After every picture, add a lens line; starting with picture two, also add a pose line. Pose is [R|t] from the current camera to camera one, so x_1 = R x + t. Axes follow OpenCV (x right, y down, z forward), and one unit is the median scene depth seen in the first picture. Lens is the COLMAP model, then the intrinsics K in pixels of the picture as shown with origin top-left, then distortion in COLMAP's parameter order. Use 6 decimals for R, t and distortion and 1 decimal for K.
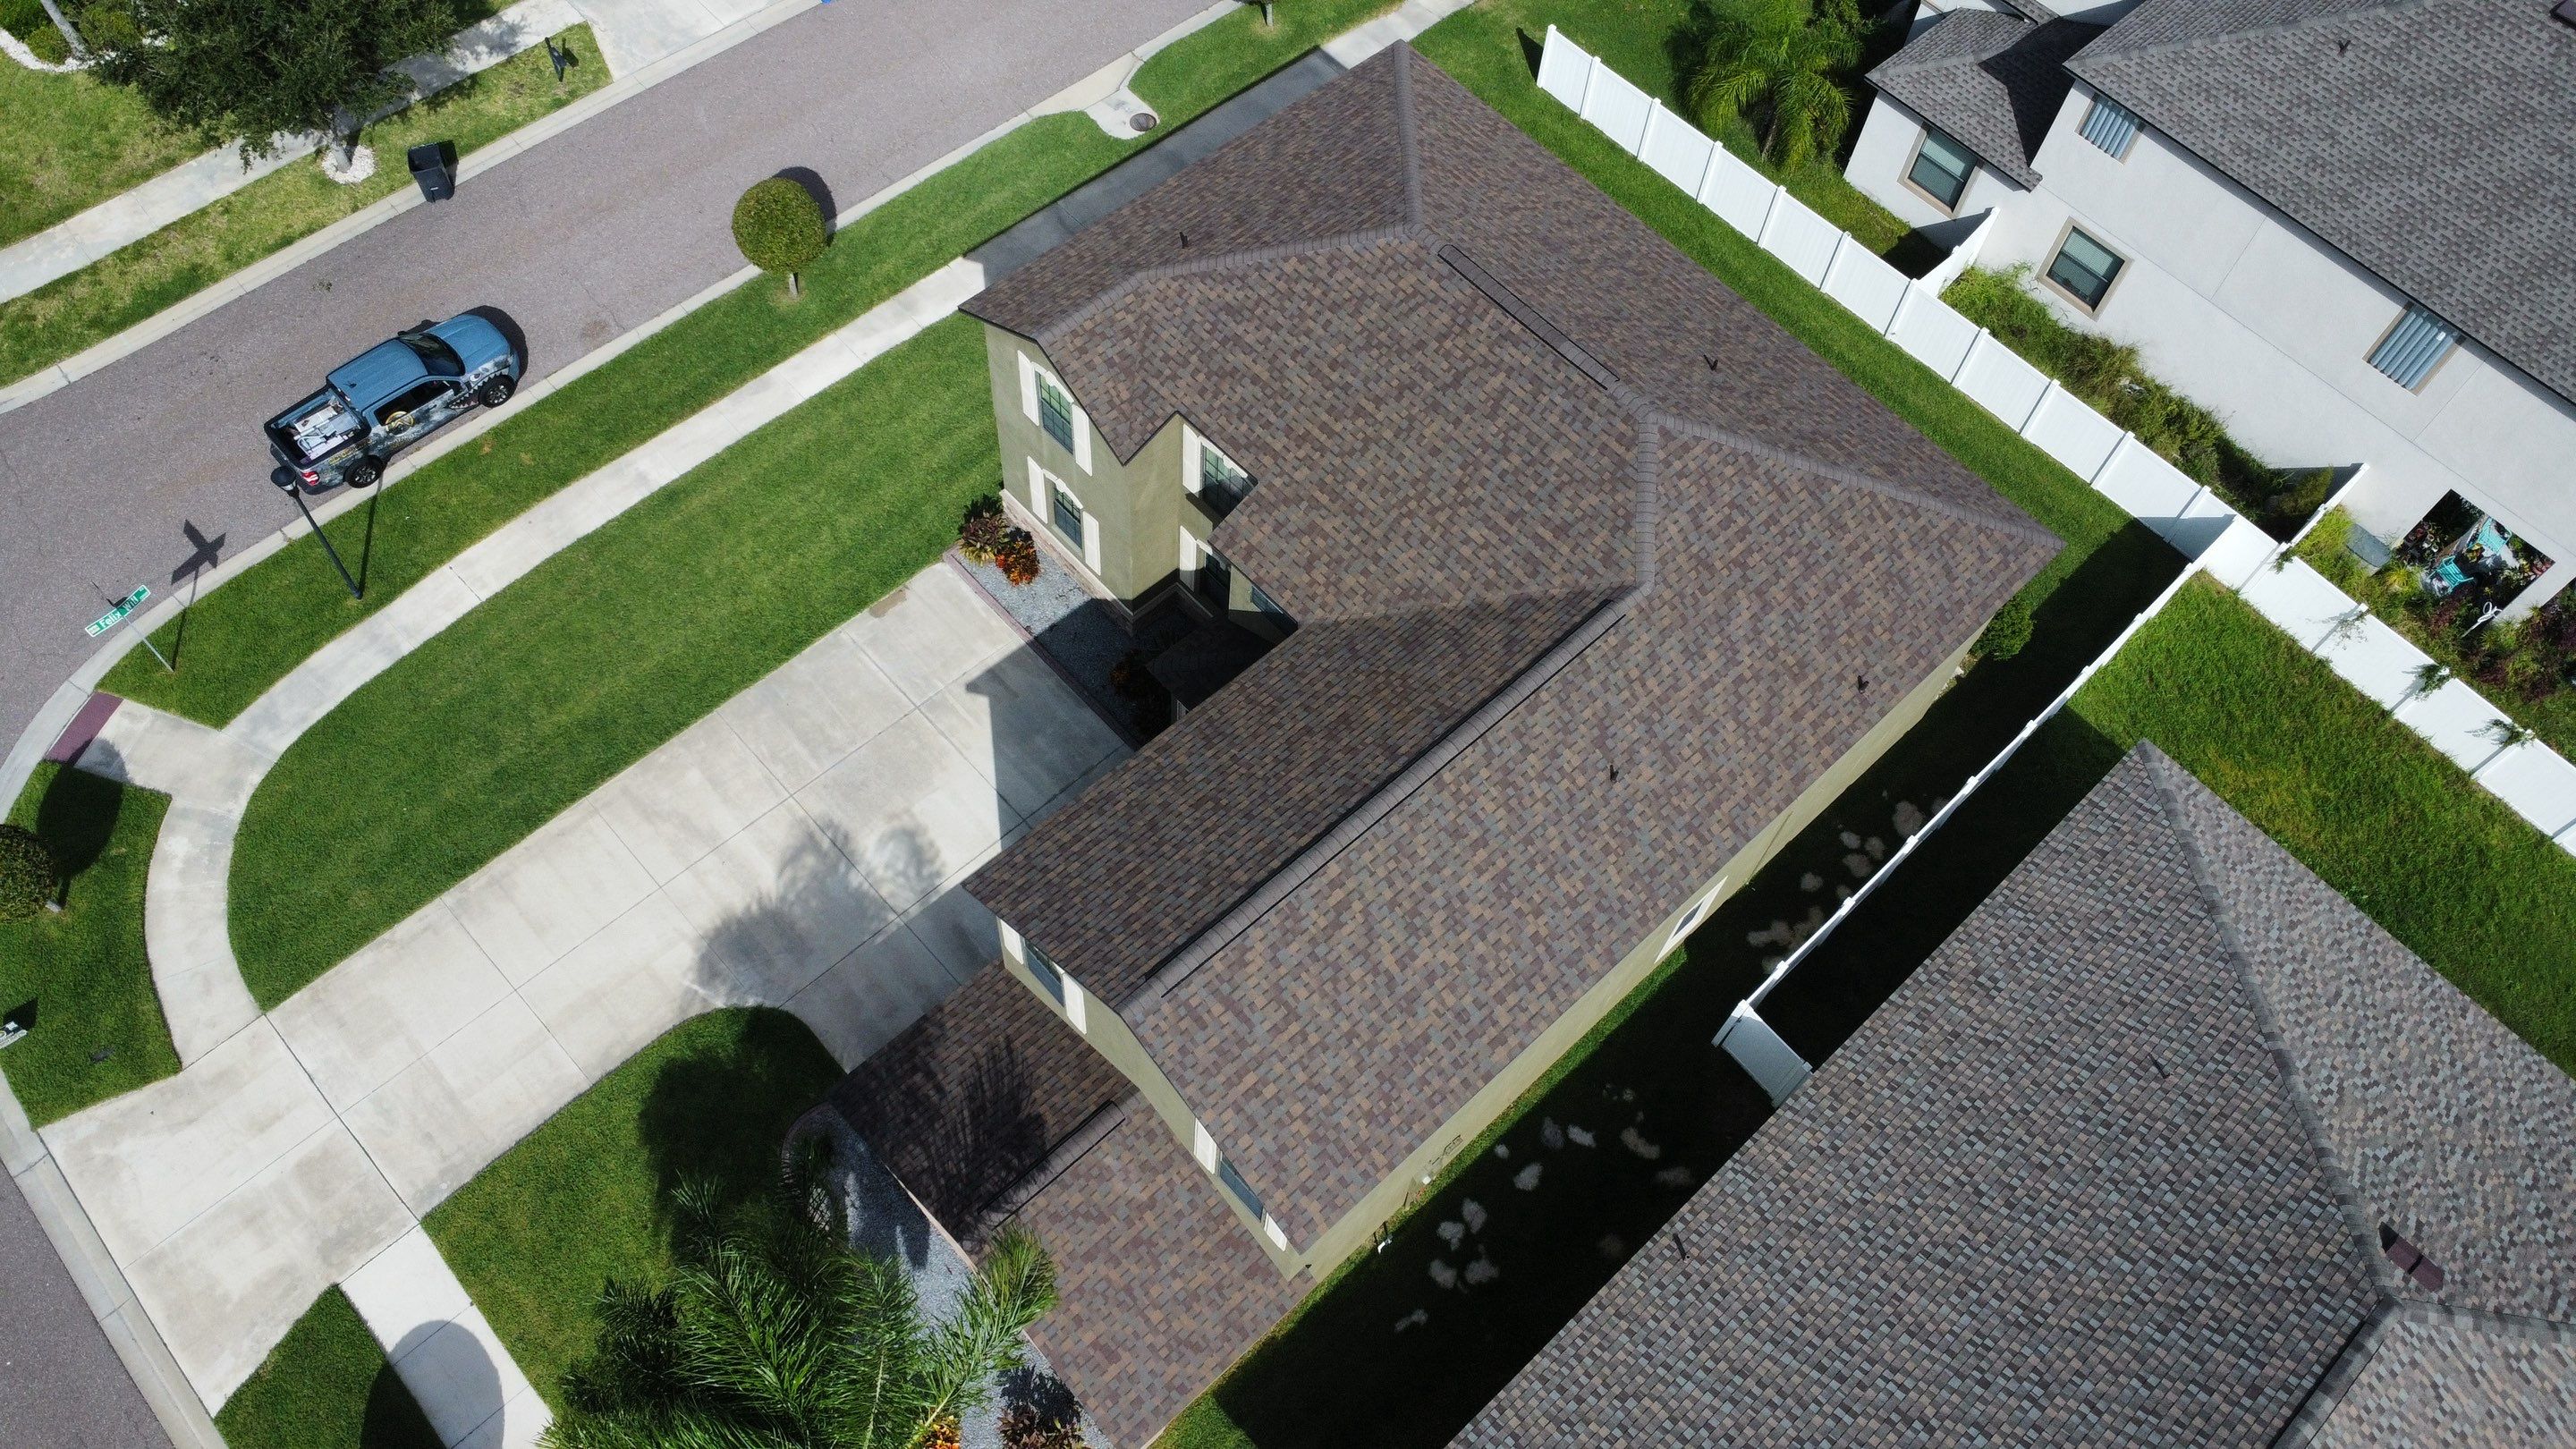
lens RADIAL K [[1865.0, 0, 1279.1], [0, 1865.0, 715.3], [0, 0, 1]] dist [-0.027772, -0.012784]
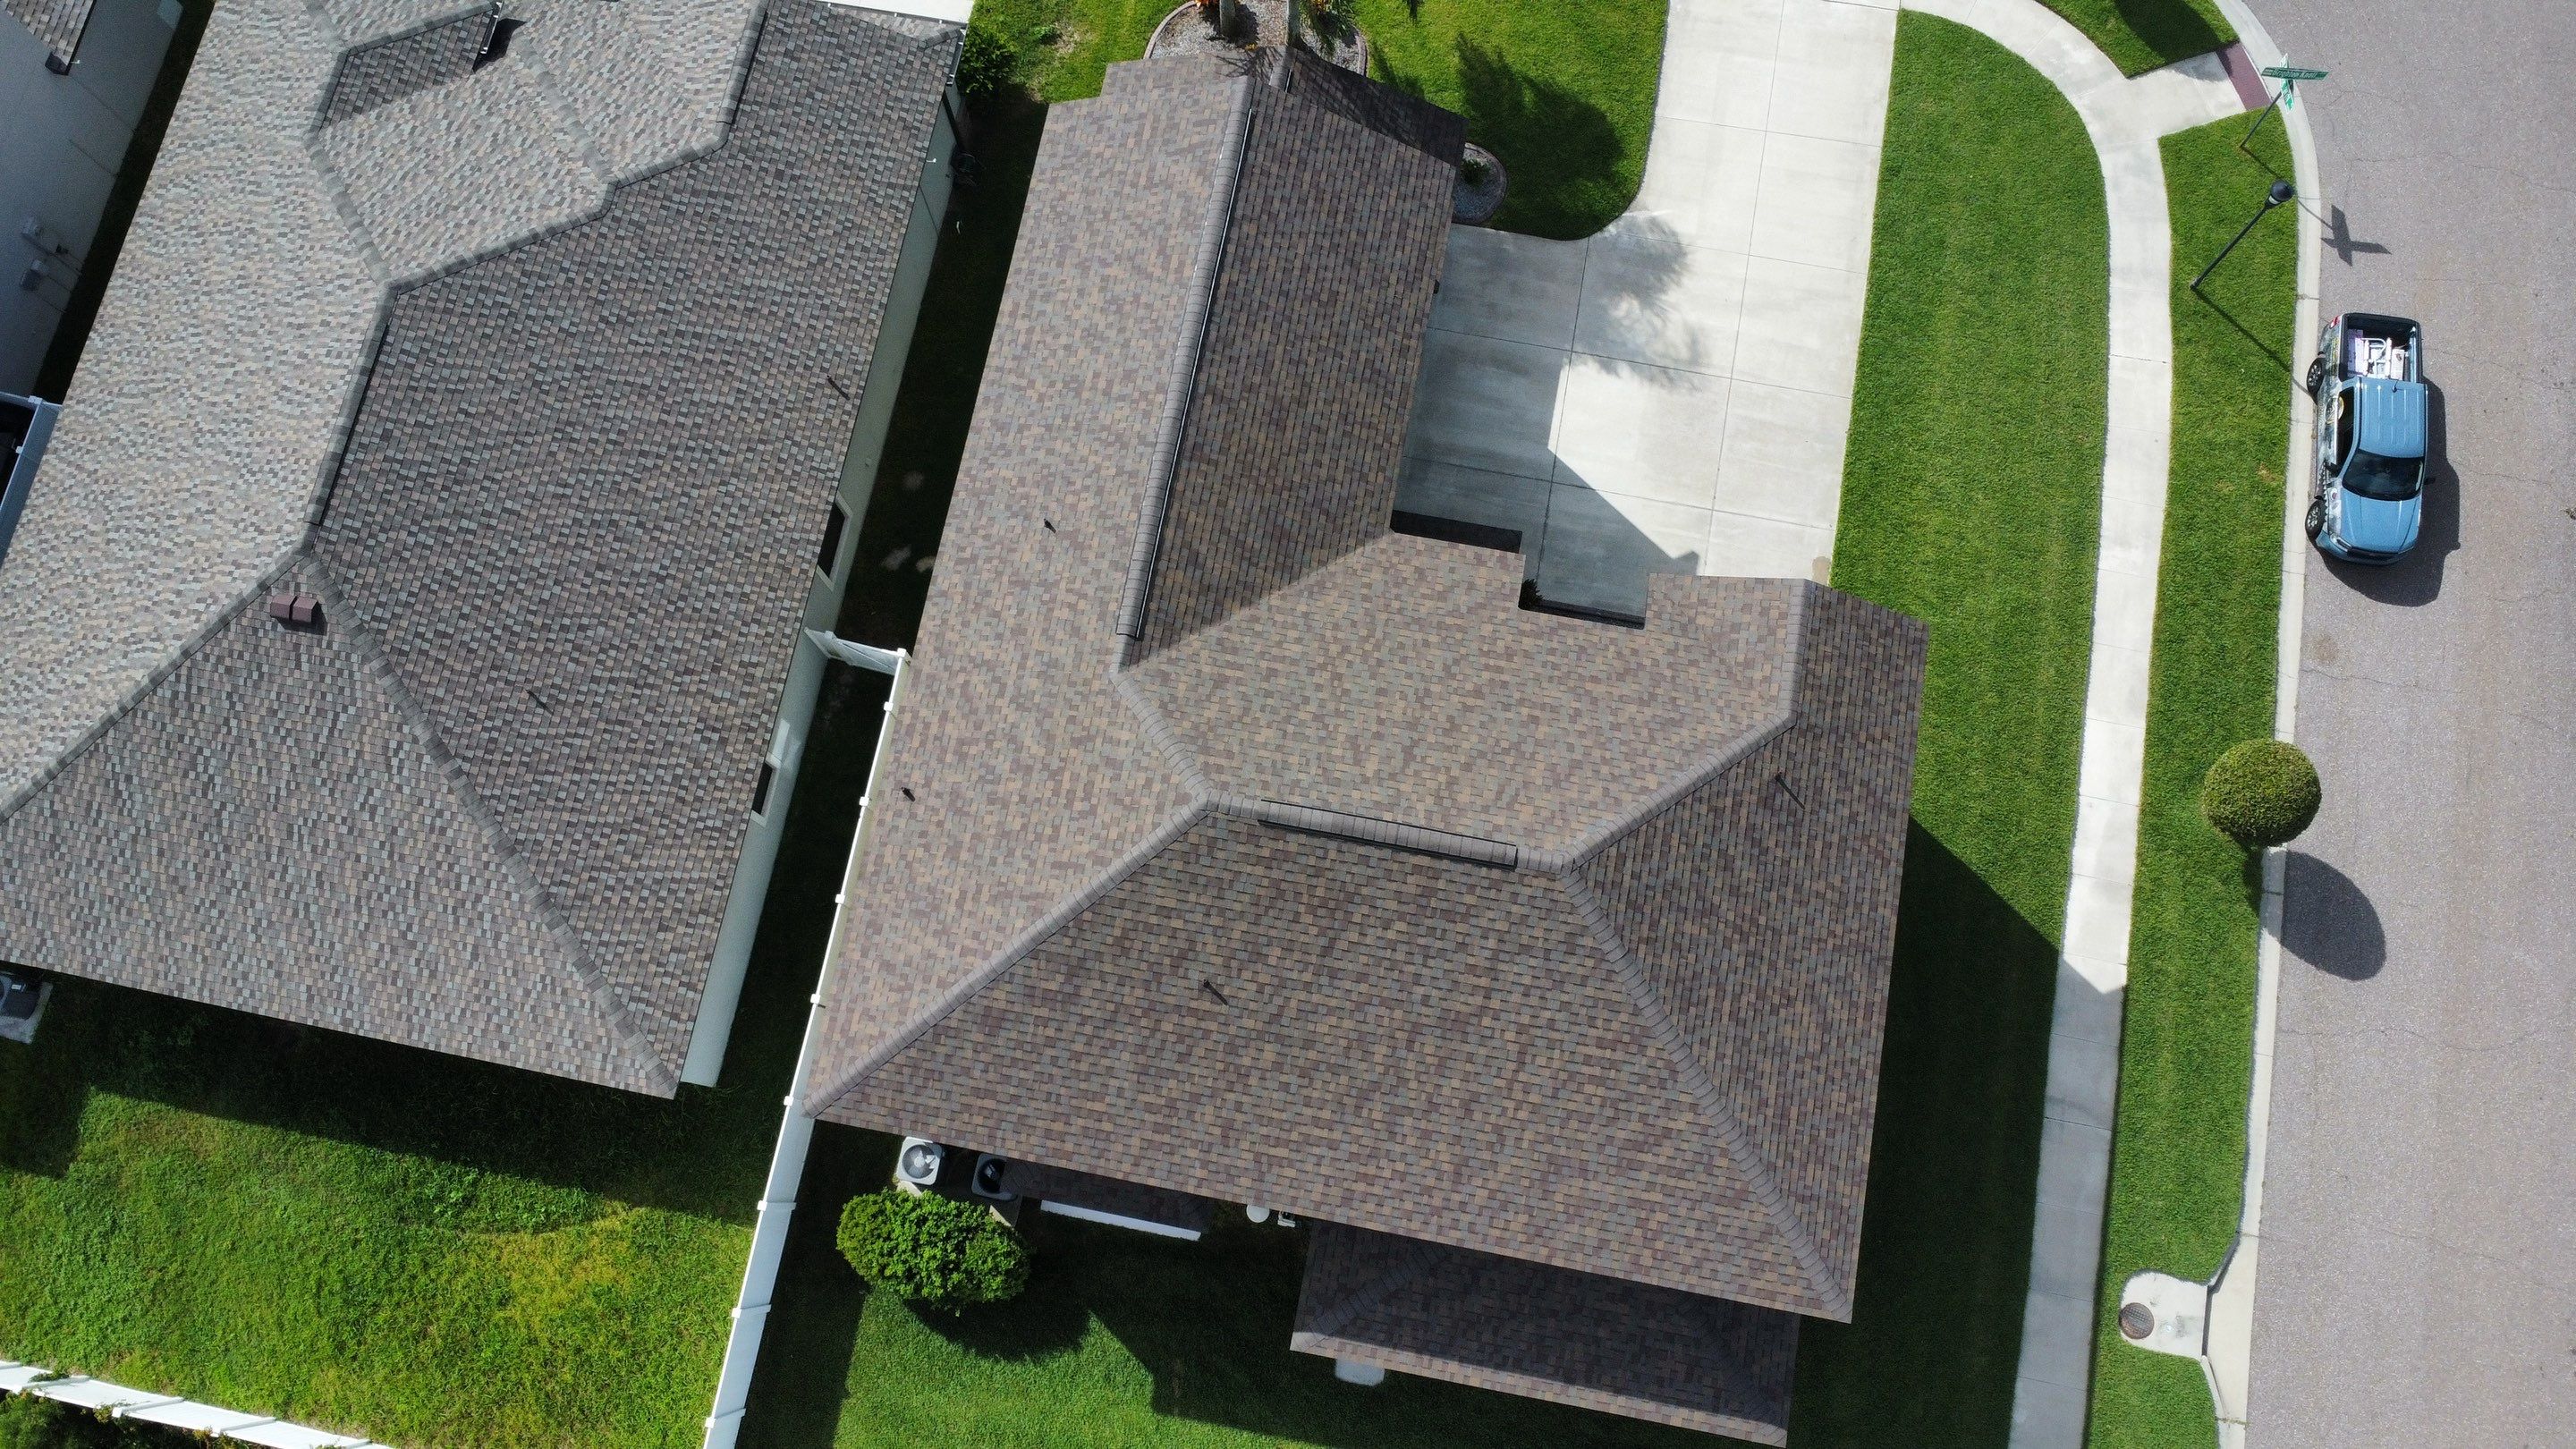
lens RADIAL K [[1865.0, 0, 1278.8], [0, 1865.0, 712.5], [0, 0, 1]] dist [-0.027772, -0.012784]
pose [[-0.803787, 0.566339, -0.182172, 0.309243], [-0.523248, -0.527286, 0.669464, -0.767705], [0.283087, 0.633427, 0.720161, 0.303982]]
